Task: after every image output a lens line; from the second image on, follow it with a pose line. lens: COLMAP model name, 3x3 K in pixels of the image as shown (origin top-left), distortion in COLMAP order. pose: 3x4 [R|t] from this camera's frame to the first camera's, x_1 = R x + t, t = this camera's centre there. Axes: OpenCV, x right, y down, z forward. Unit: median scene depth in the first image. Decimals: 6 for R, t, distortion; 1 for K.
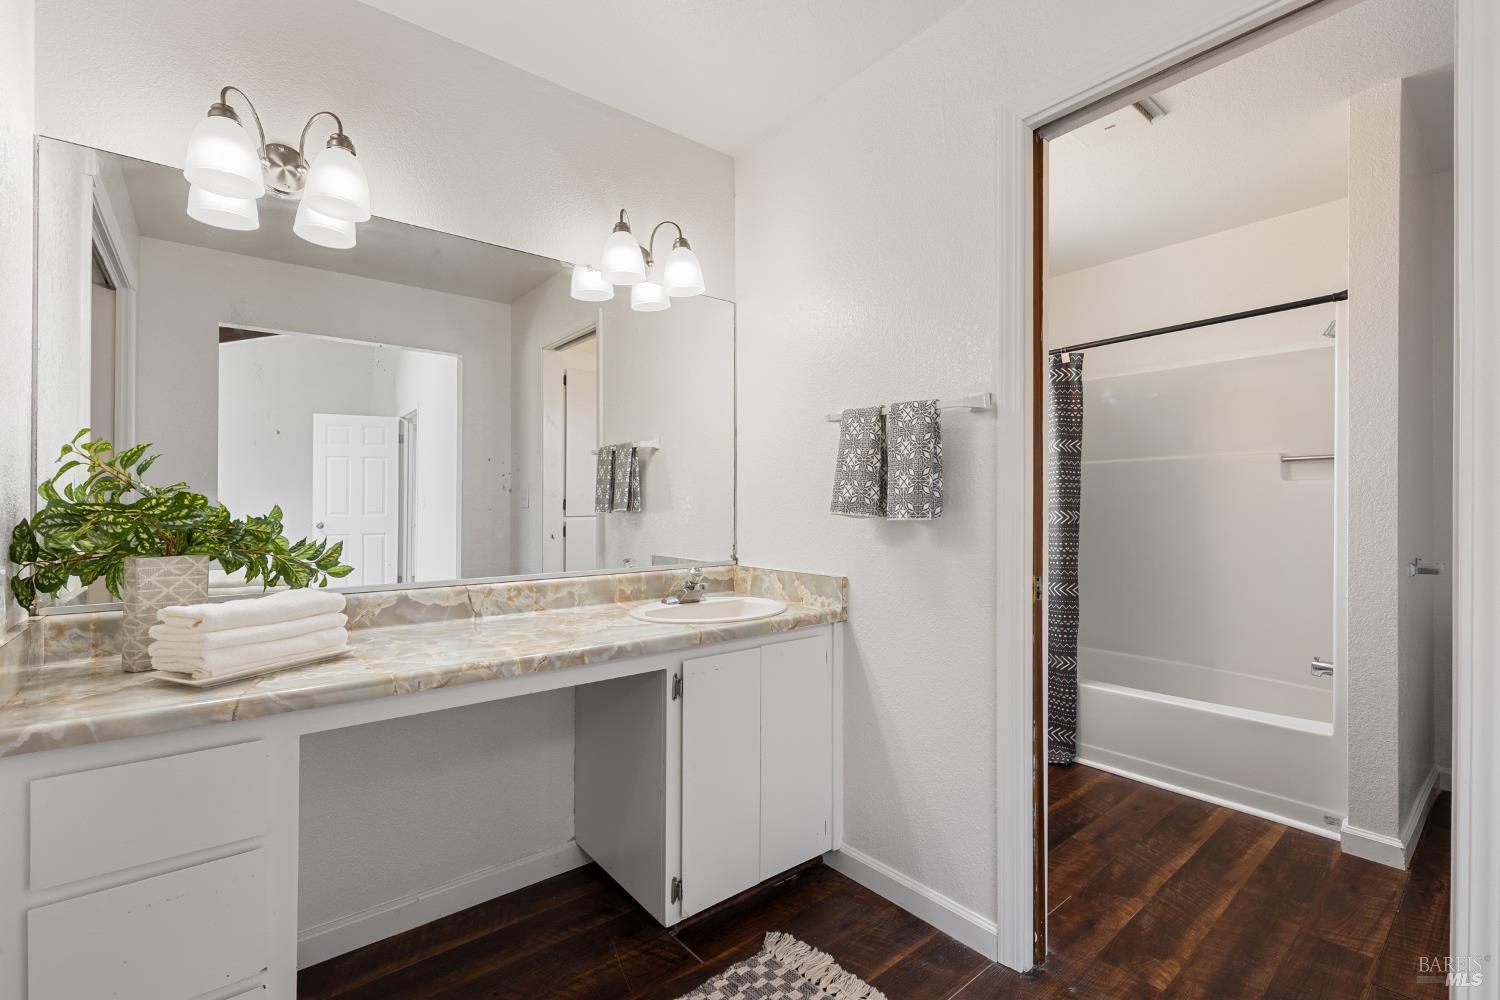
lens RADIAL K [[657.5, 0, 750.0], [0, 657.5, 500.0], [0, 0, 1]] dist [-0.008201, -0.000112]
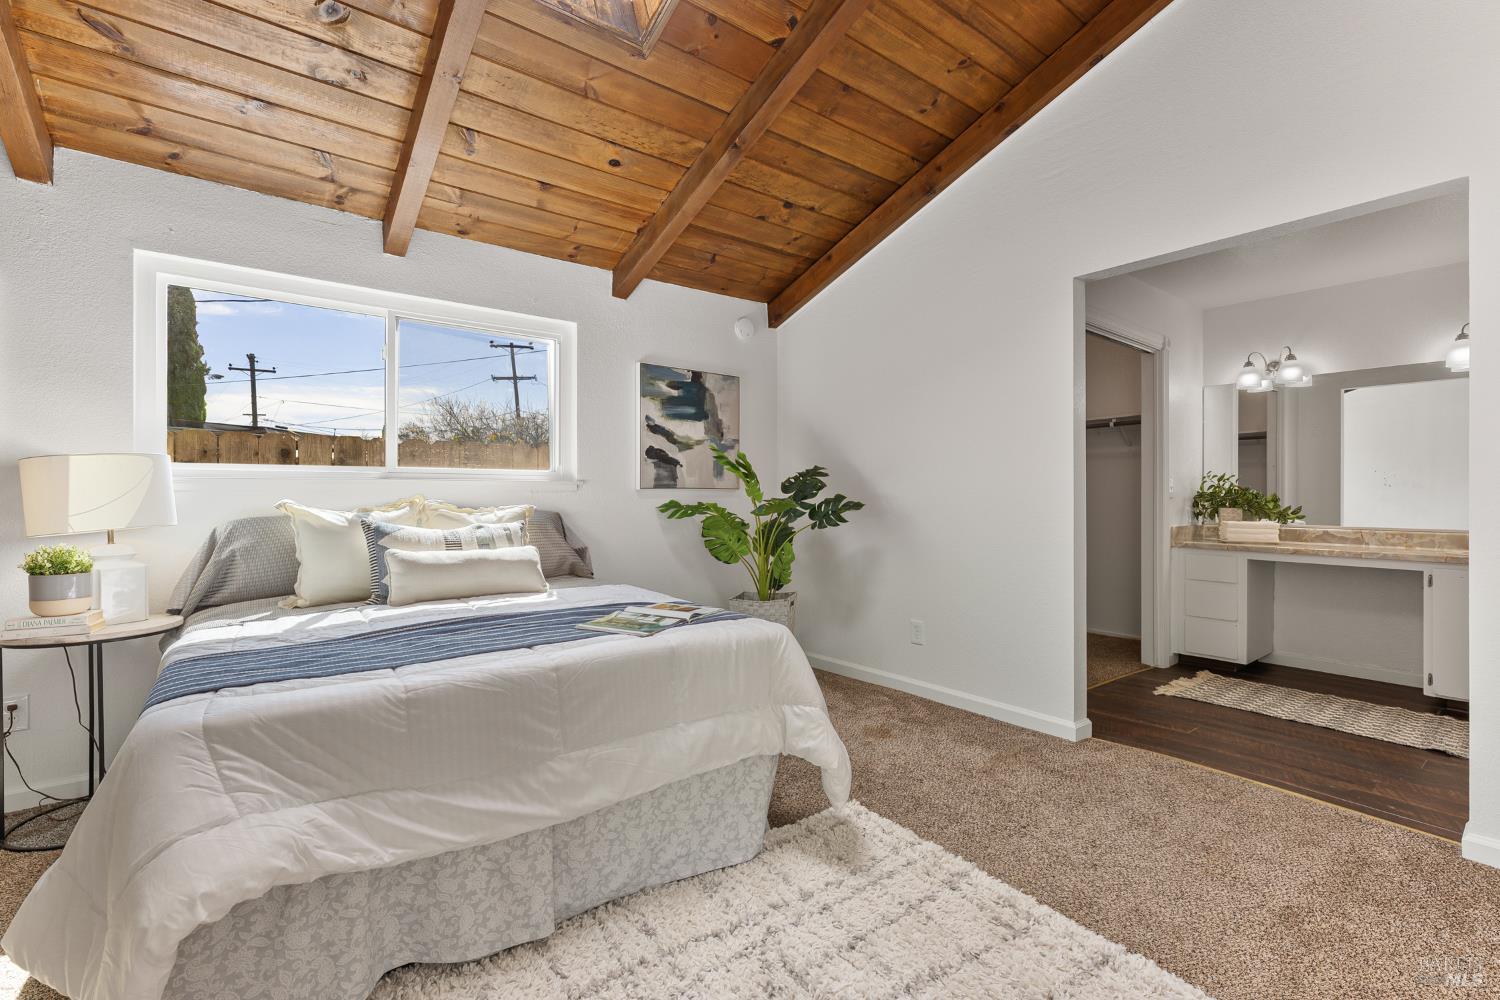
lens RADIAL K [[672.5, 0, 754.3], [0, 672.5, 489.1], [0, 0, 1]] dist [0.000513, 0.000065]
pose [[-0.031565, -0.008216, -0.999468, 2.075727], [0.000415, 0.999966, -0.008233, 0.011984], [0.999502, -0.000674, -0.031561, -1.058750]]
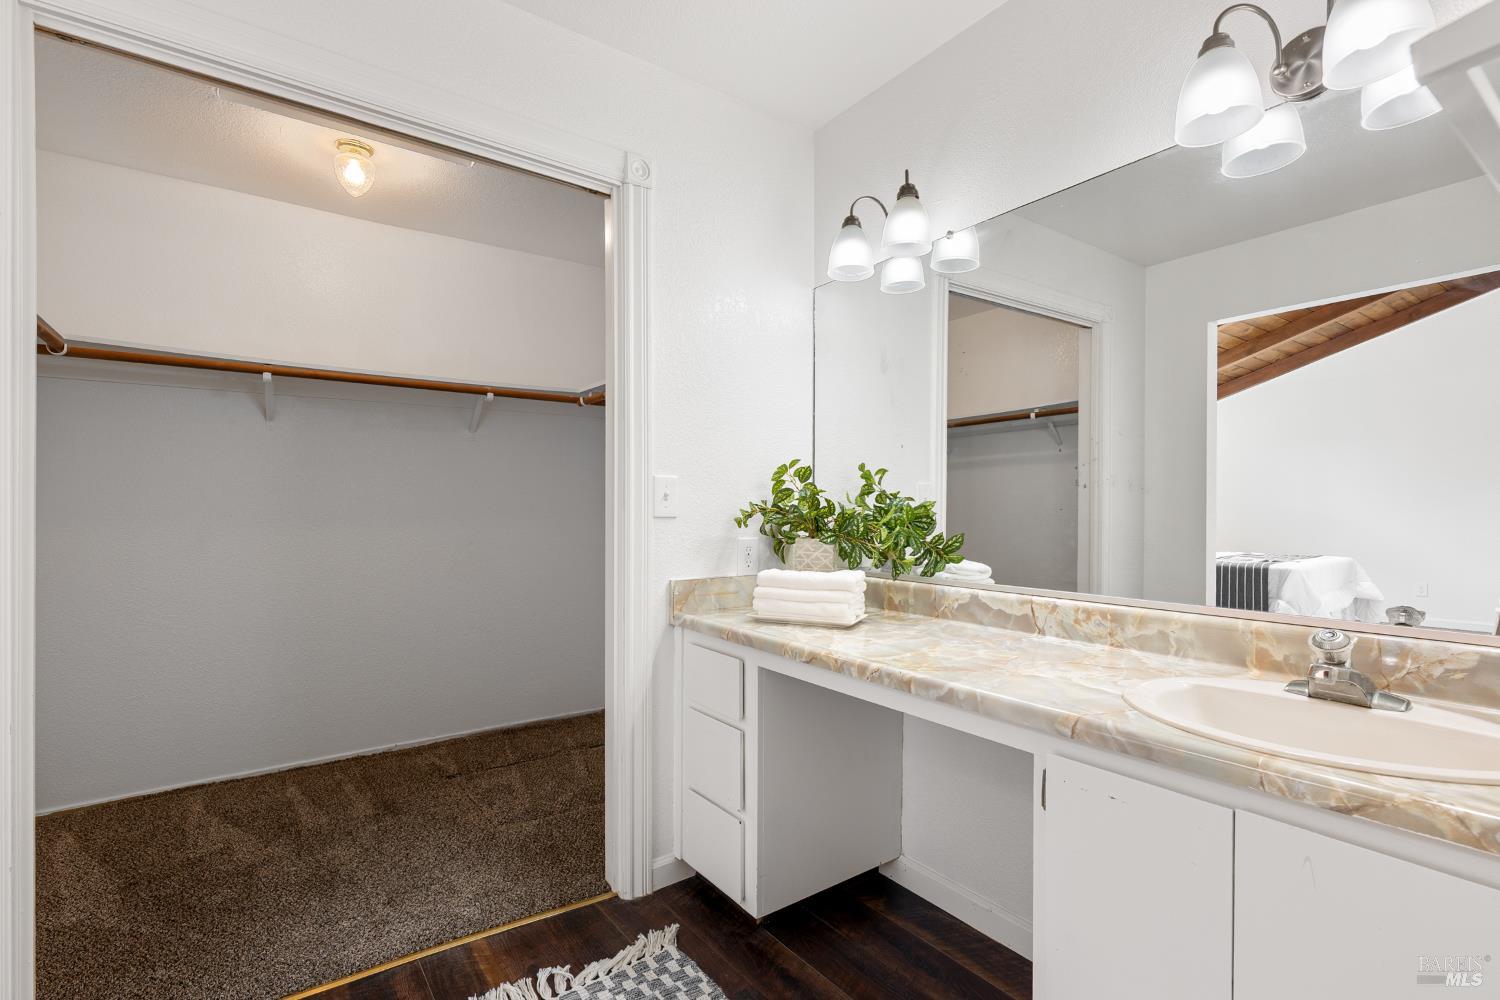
lens RADIAL K [[690.8, 0, 750.0], [0, 690.8, 500.0], [0, 0, 1]] dist [0.004112, 0.000382]
pose [[-0.061504, -0.007238, -0.998081, 0.574781], [0.008885, 0.999930, -0.007799, 0.005558], [0.998067, -0.009348, -0.061435, 0.748687]]
